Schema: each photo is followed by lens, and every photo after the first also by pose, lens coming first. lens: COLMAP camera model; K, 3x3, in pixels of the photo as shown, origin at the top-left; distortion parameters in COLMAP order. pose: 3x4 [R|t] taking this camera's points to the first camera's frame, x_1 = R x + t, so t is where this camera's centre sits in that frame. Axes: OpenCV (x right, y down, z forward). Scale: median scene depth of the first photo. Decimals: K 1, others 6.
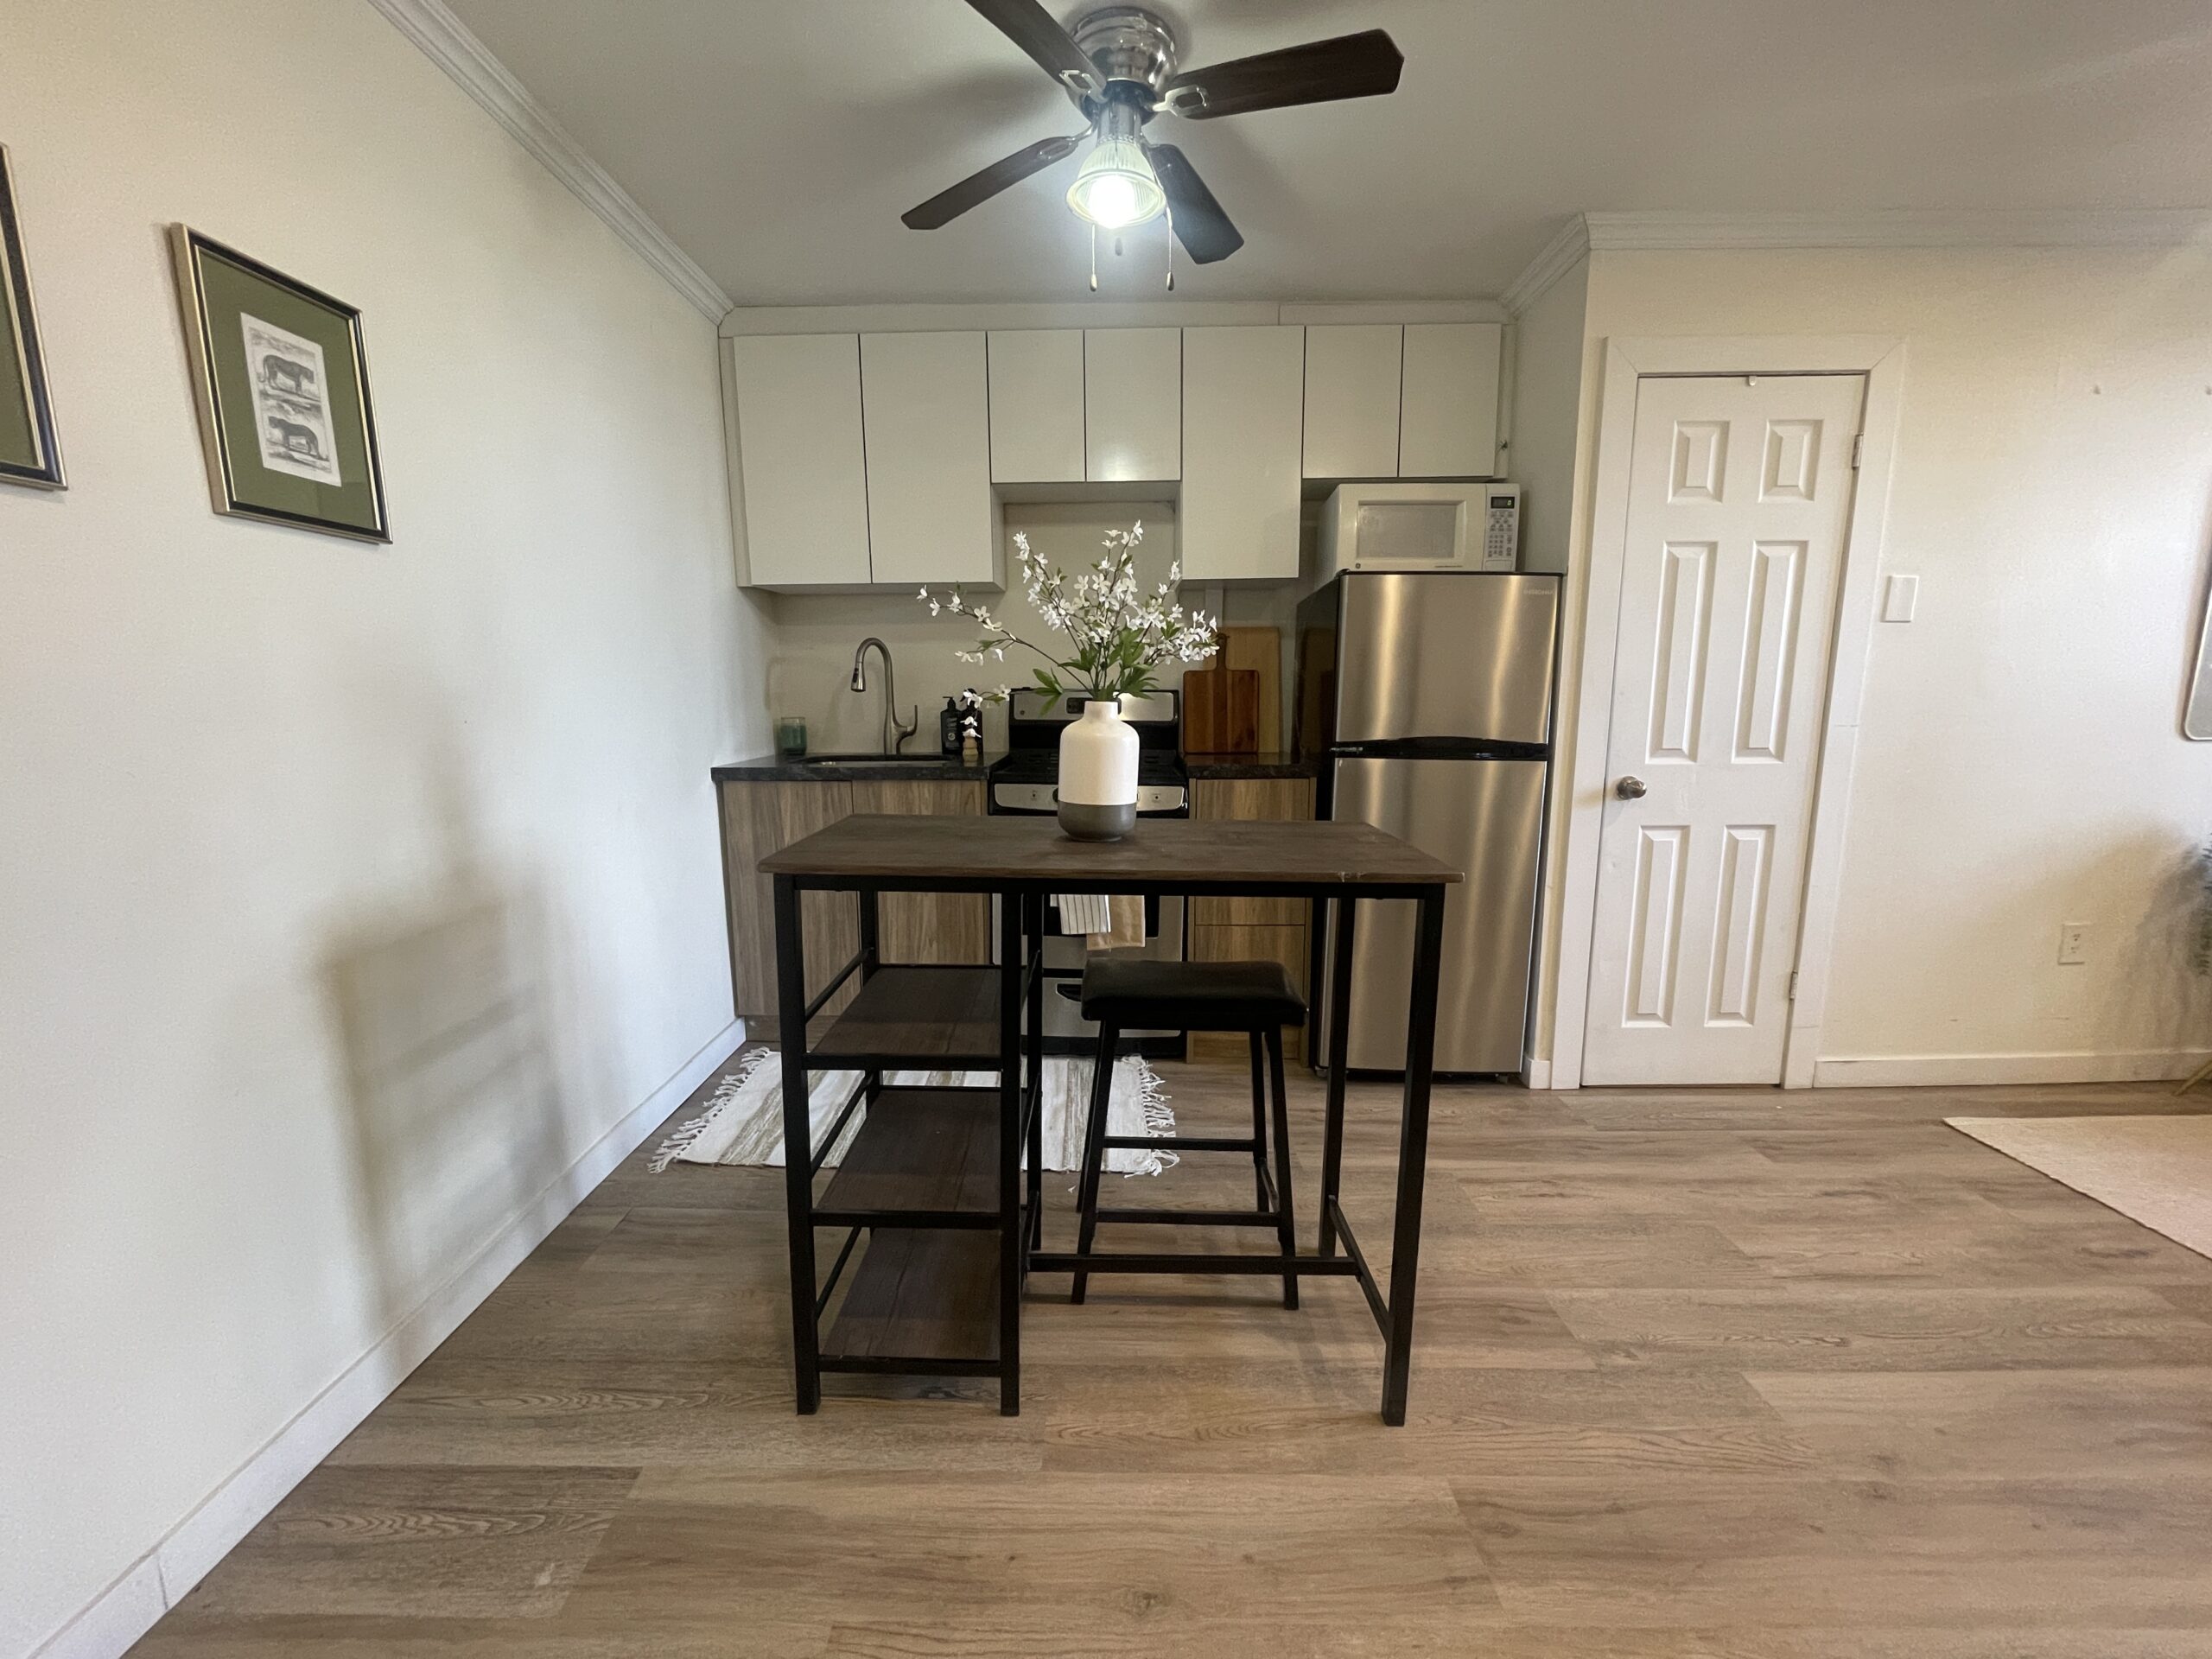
lens RADIAL K [[893.1, 0, 1102.4], [0, 893.1, 838.5], [0, 0, 1]] dist [-0.000516, -0.000600]
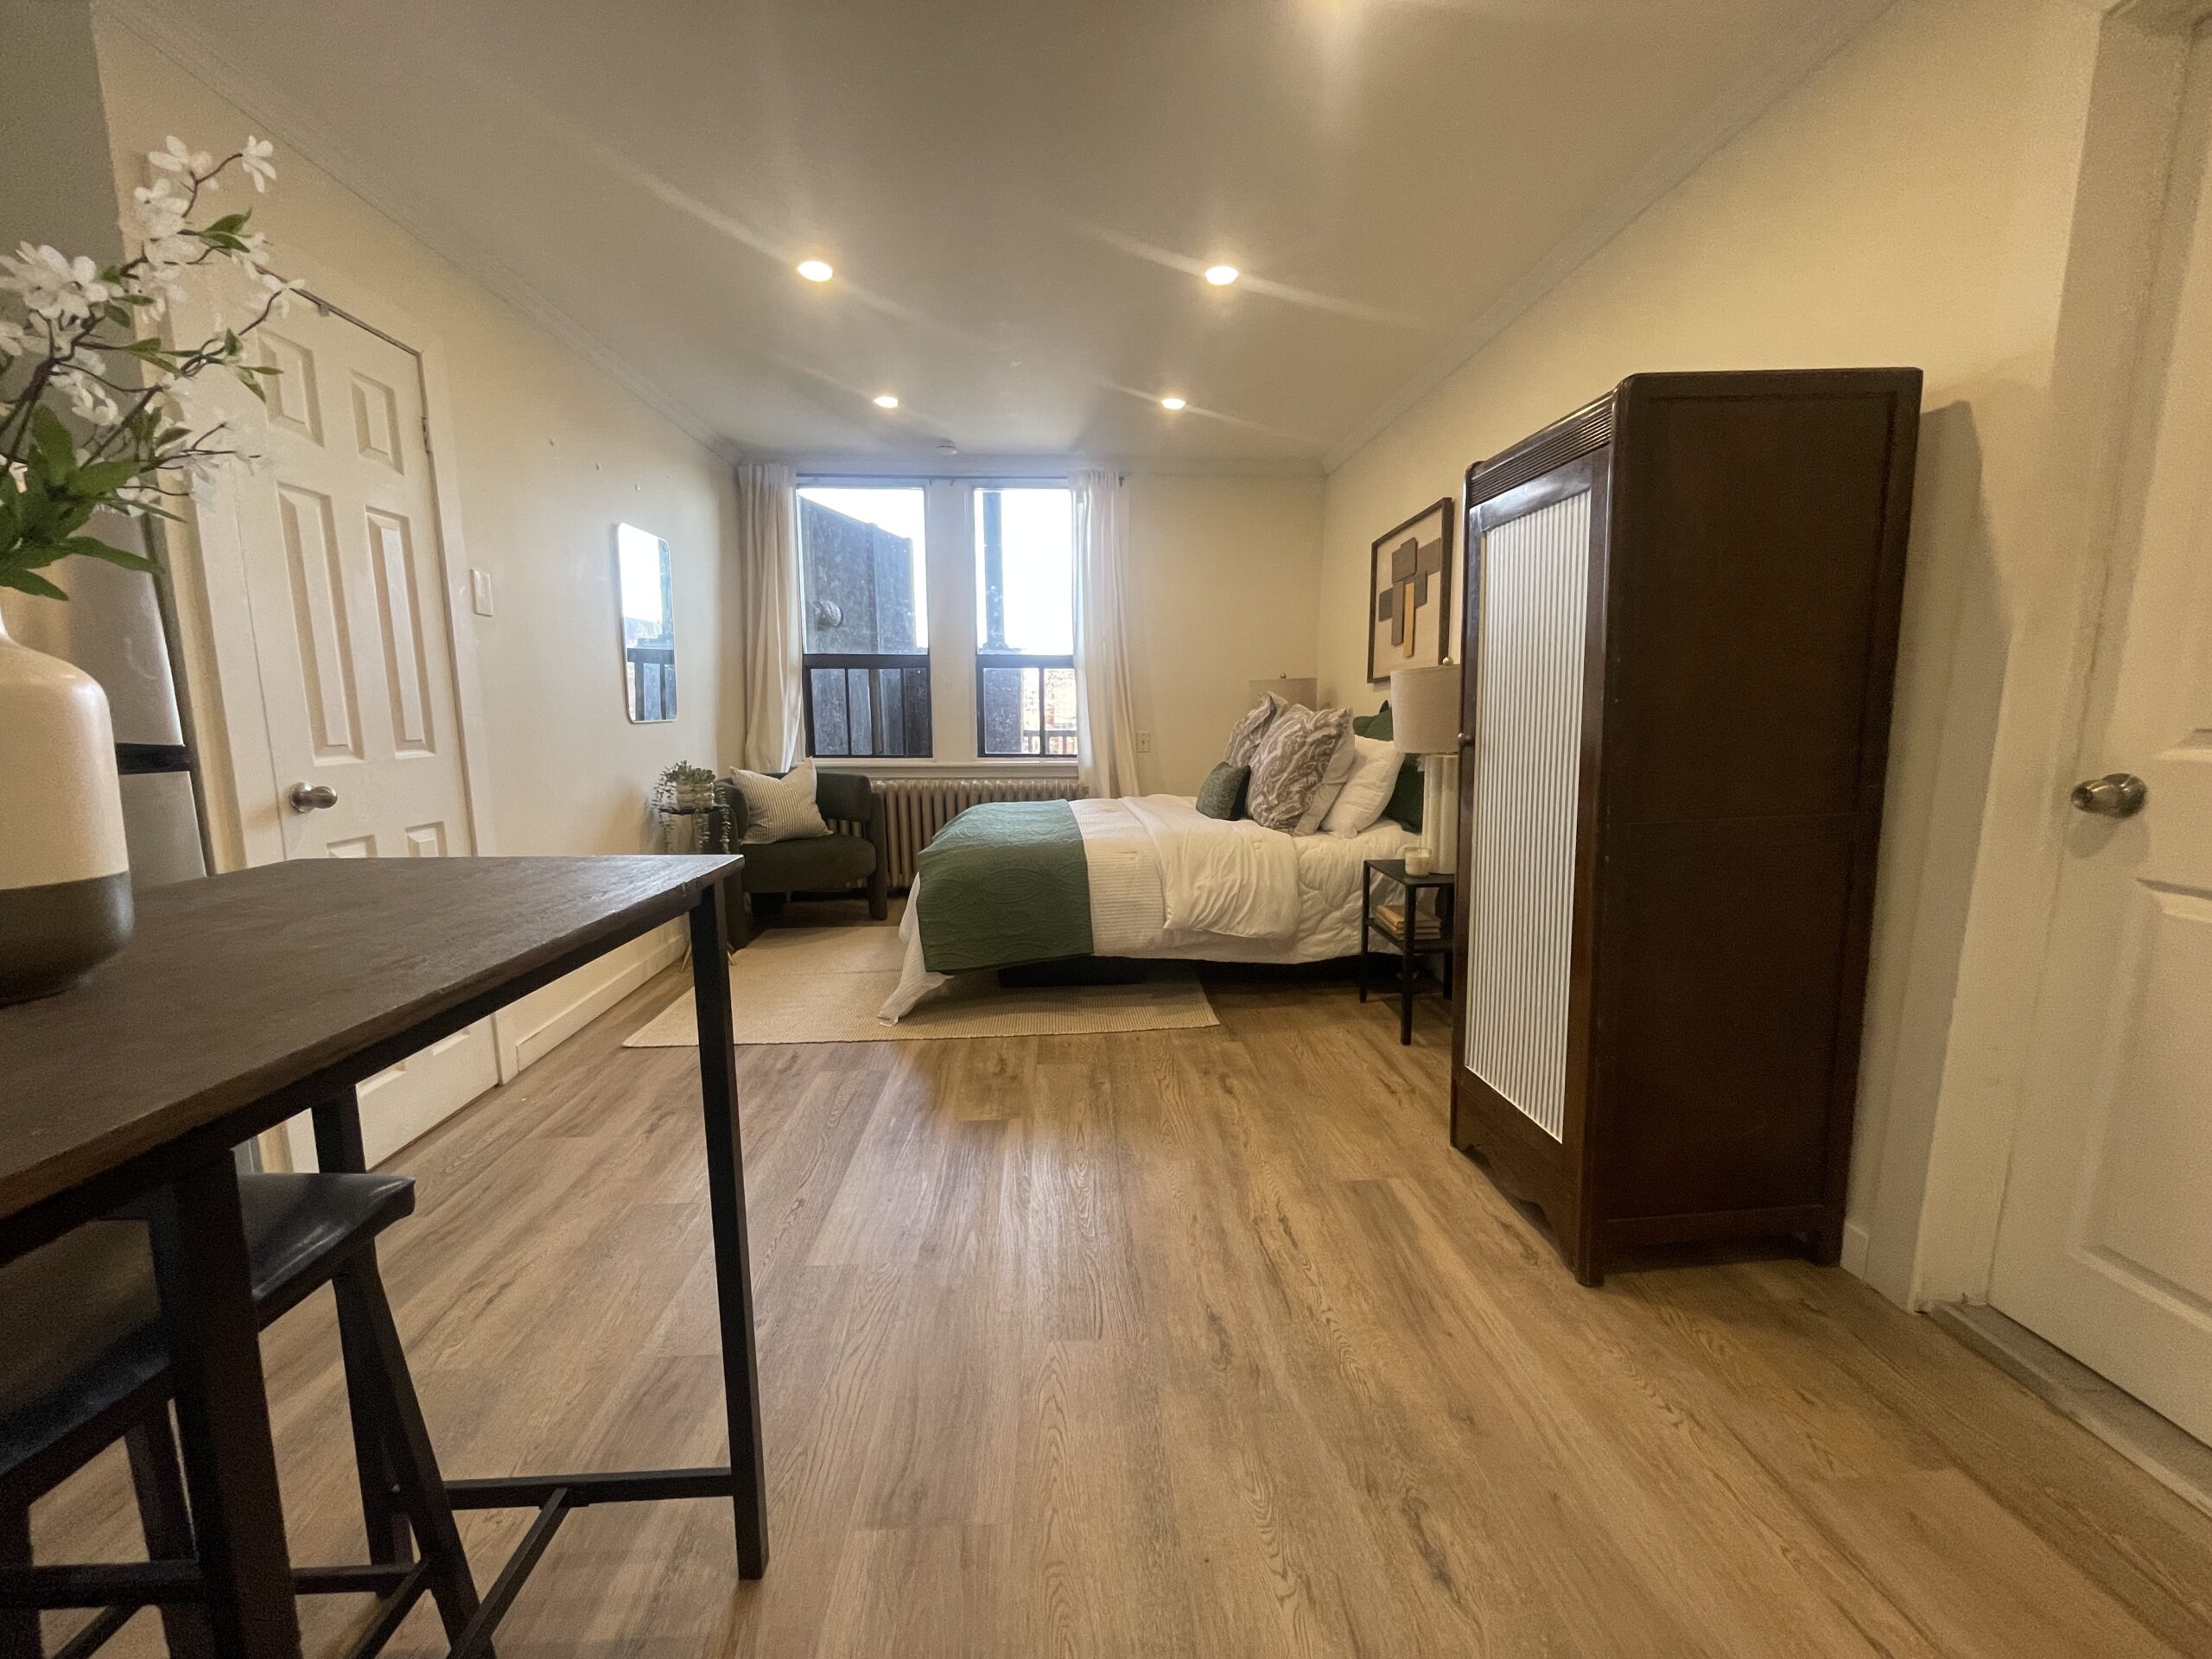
lens RADIAL K [[893.1, 0, 1102.4], [0, 893.1, 838.5], [0, 0, 1]] dist [-0.000516, -0.000600]
pose [[-0.049817, -0.144062, 0.988314, -0.211873], [0.167364, 0.974346, 0.150462, -0.022662], [-0.984636, 0.172904, -0.024428, 0.345781]]
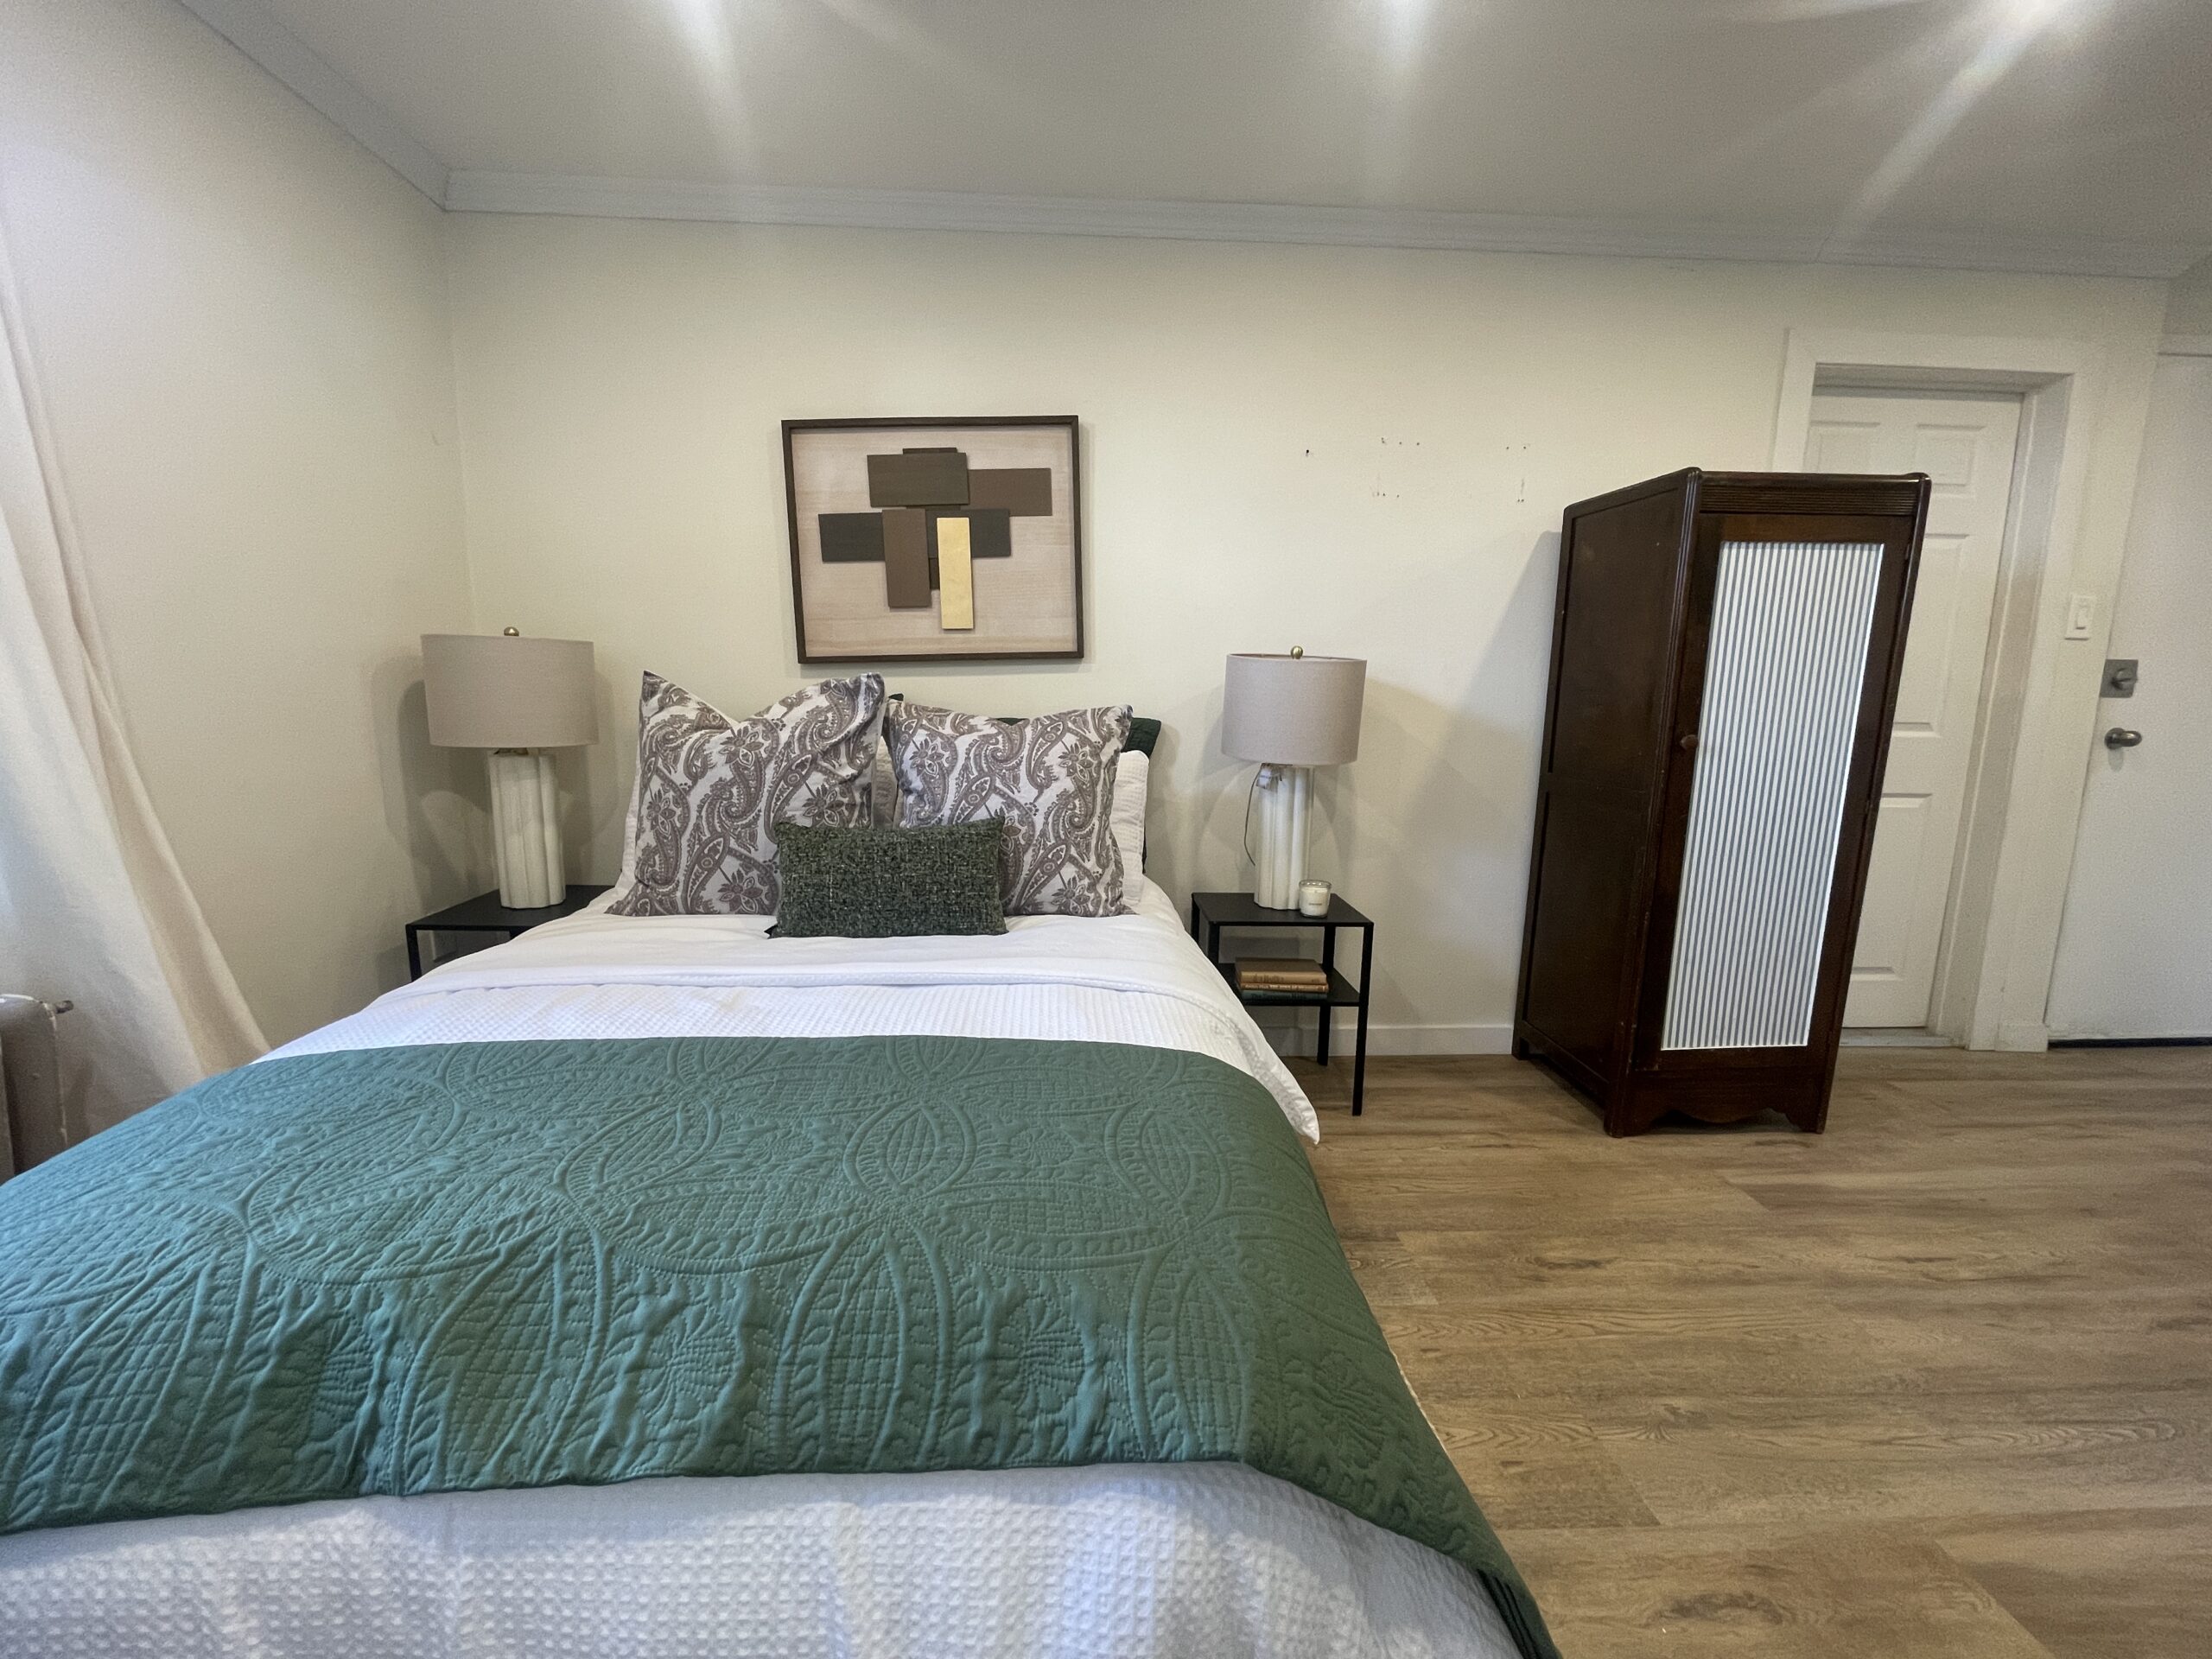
lens RADIAL K [[893.1, 0, 1102.4], [0, 893.1, 838.5], [0, 0, 1]] dist [-0.000516, -0.000600]
pose [[-0.999010, -0.000137, -0.044489, 1.131585], [-0.013928, 0.950684, 0.309848, -0.094700], [0.042253, 0.310161, -0.949745, 0.767624]]
